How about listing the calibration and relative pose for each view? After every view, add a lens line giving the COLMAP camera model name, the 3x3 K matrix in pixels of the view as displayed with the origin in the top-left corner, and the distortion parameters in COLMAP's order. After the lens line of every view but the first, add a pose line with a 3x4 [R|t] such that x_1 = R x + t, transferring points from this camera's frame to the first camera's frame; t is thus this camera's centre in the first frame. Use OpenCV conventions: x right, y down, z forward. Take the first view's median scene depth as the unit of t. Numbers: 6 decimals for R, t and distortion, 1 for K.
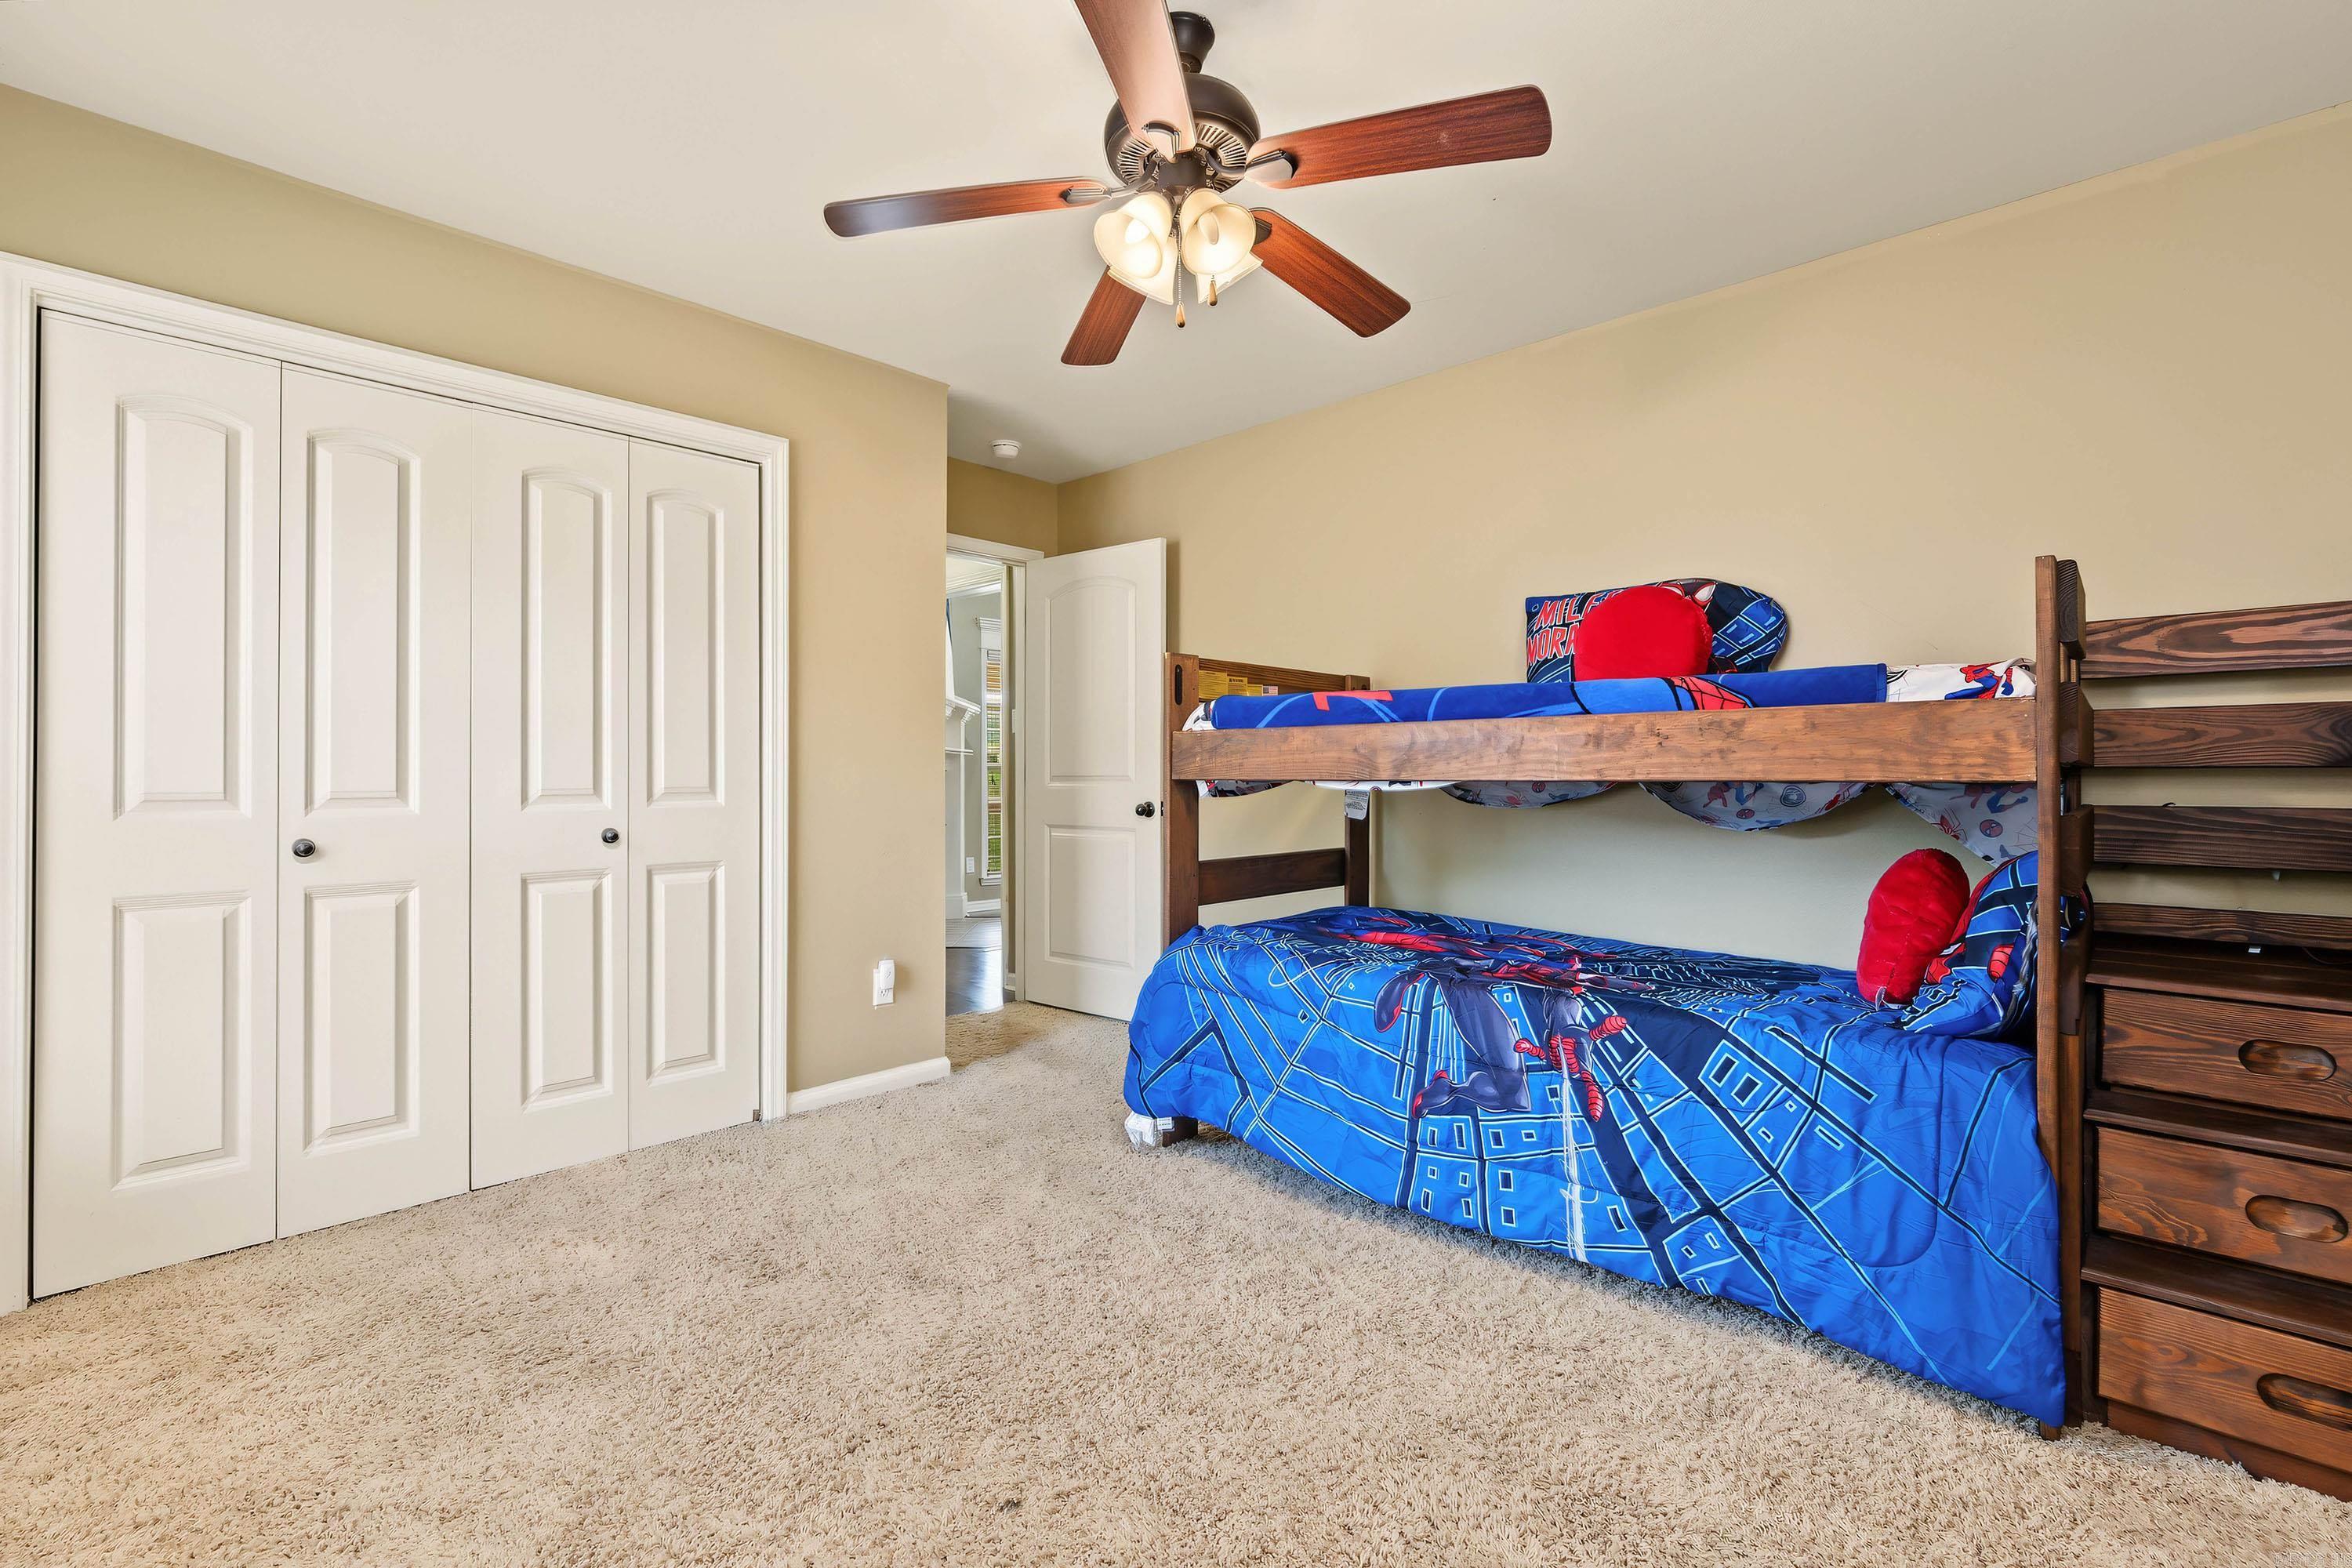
lens RADIAL K [[1031.4, 0, 1174.1], [0, 1031.4, 768.2], [0, 0, 1]] dist [-0.004380, -0.000989]
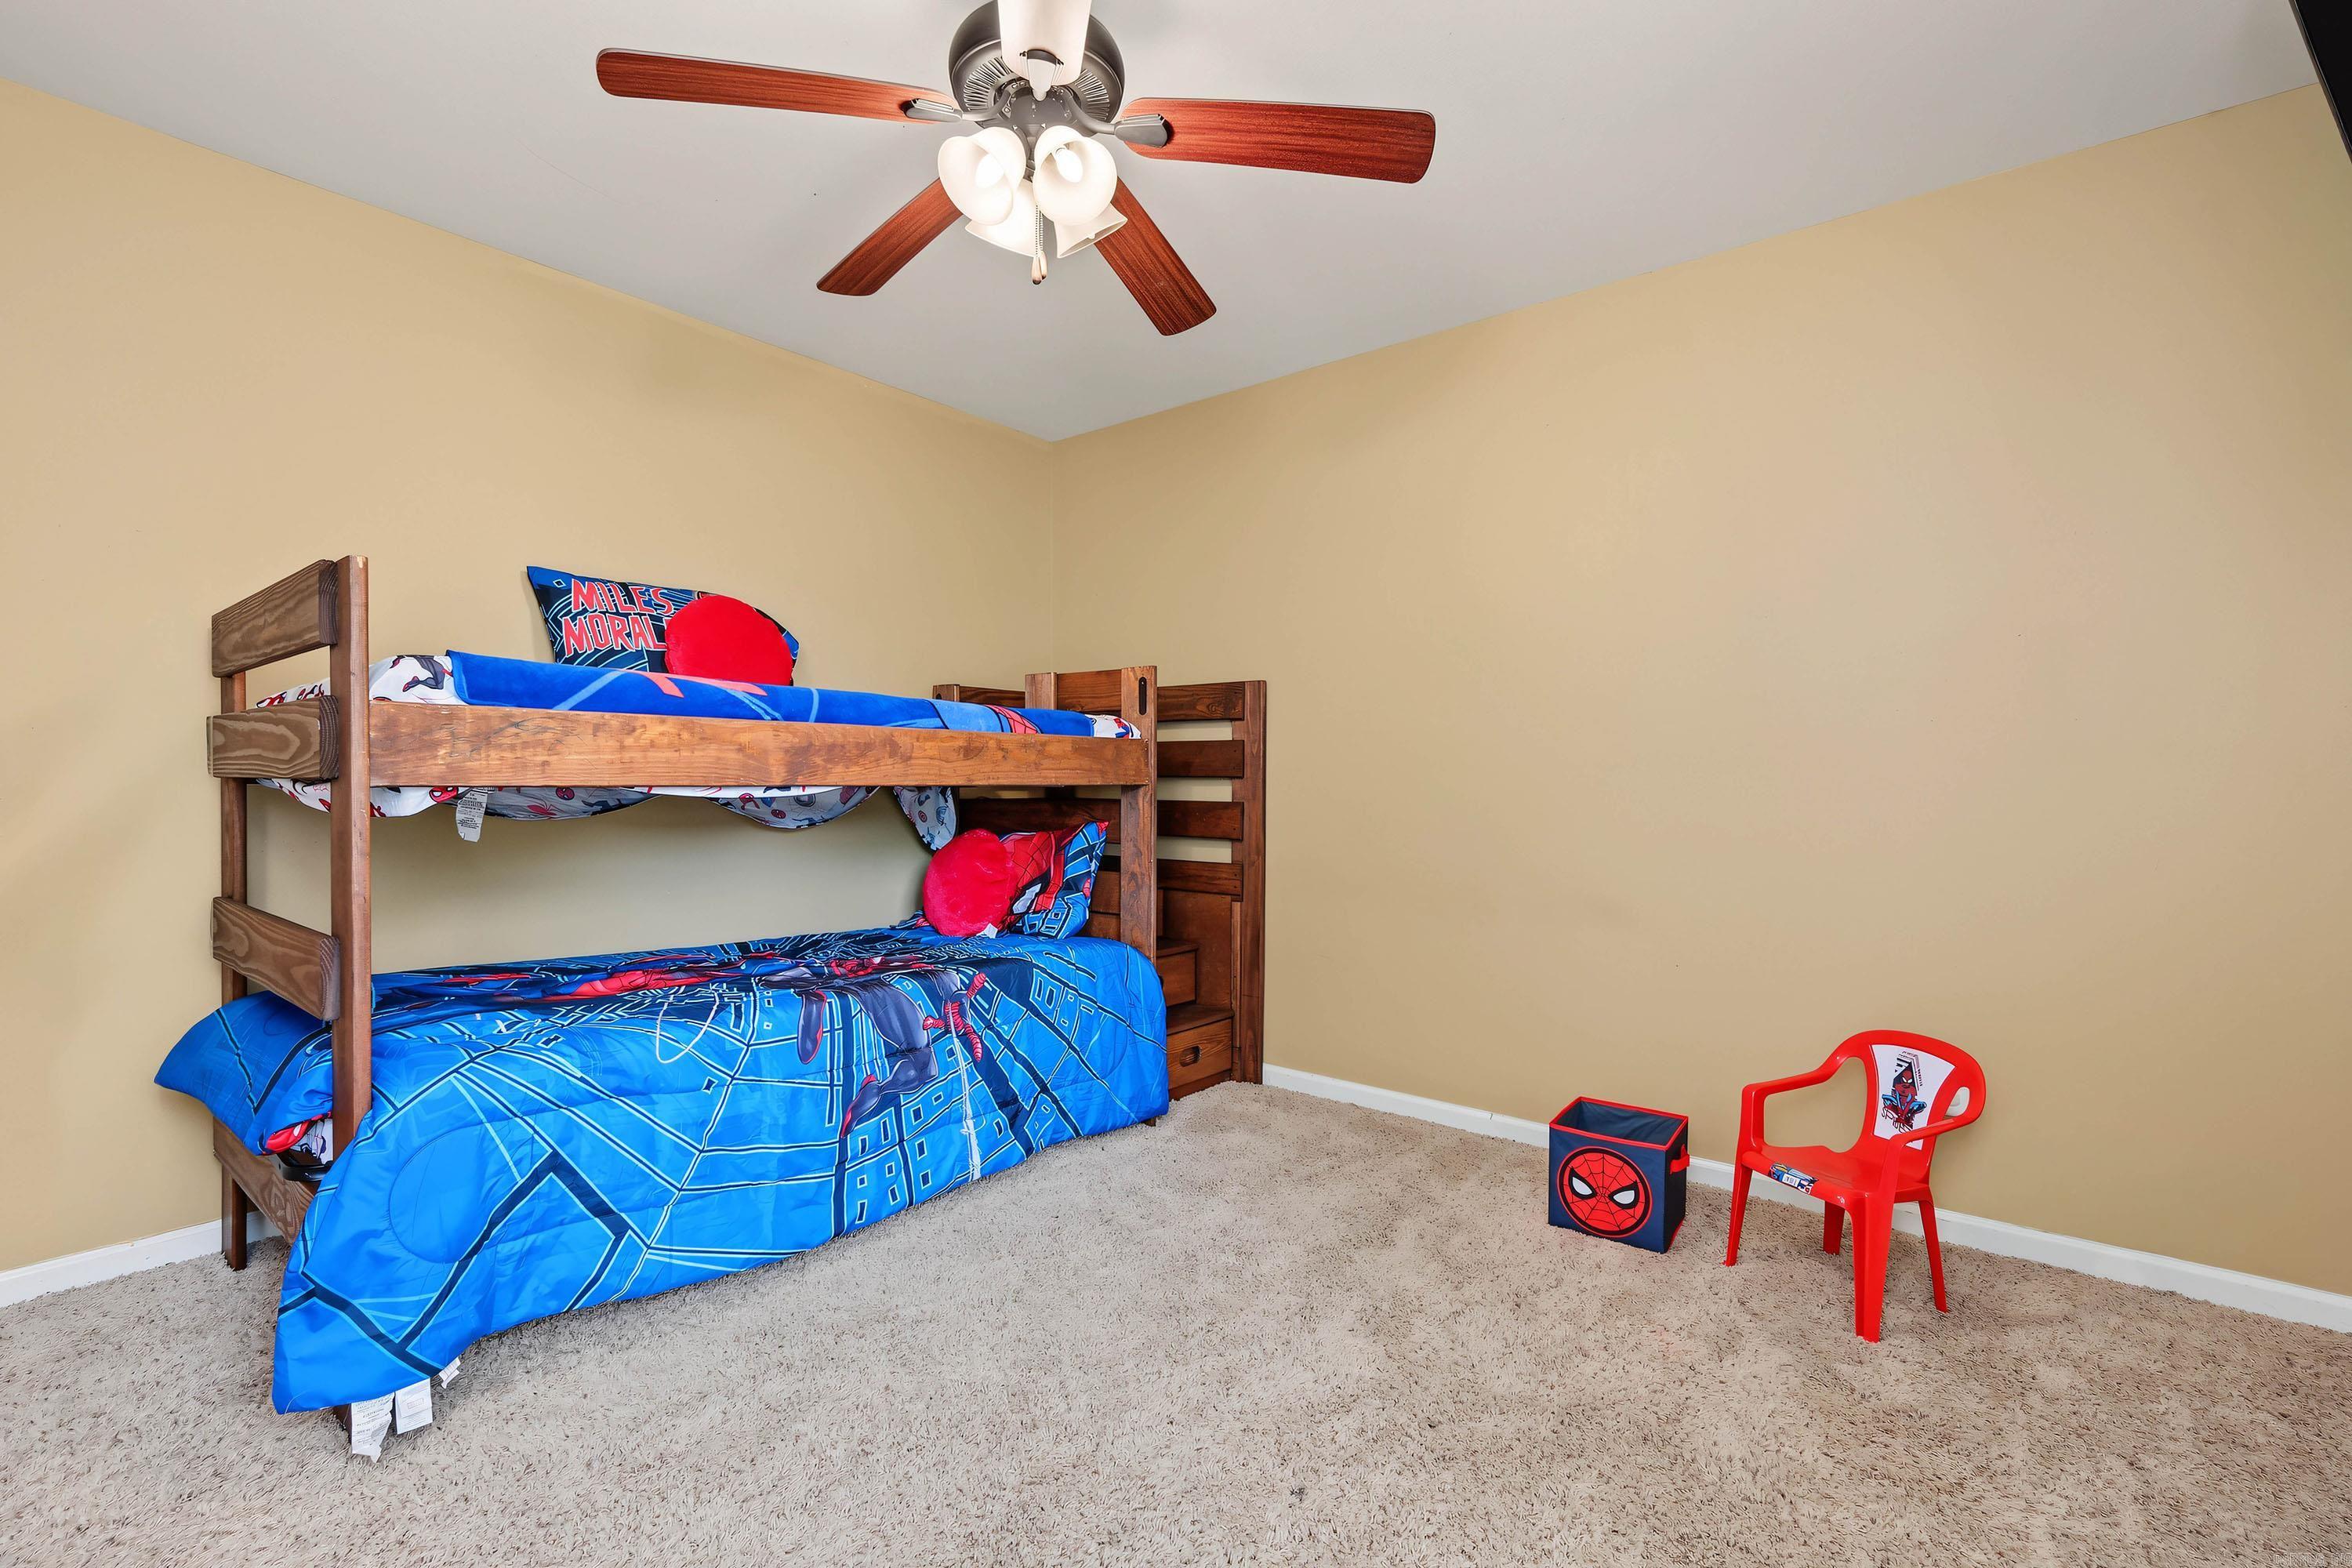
lens RADIAL K [[1031.4, 0, 1171.5], [0, 1031.4, 796.7], [0, 0, 1]] dist [-0.004380, -0.000989]
pose [[-0.073312, -0.013606, 0.997216, -0.790032], [-0.010362, 0.999863, 0.012880, 0.007056], [-0.997255, -0.009388, -0.073443, 0.817367]]
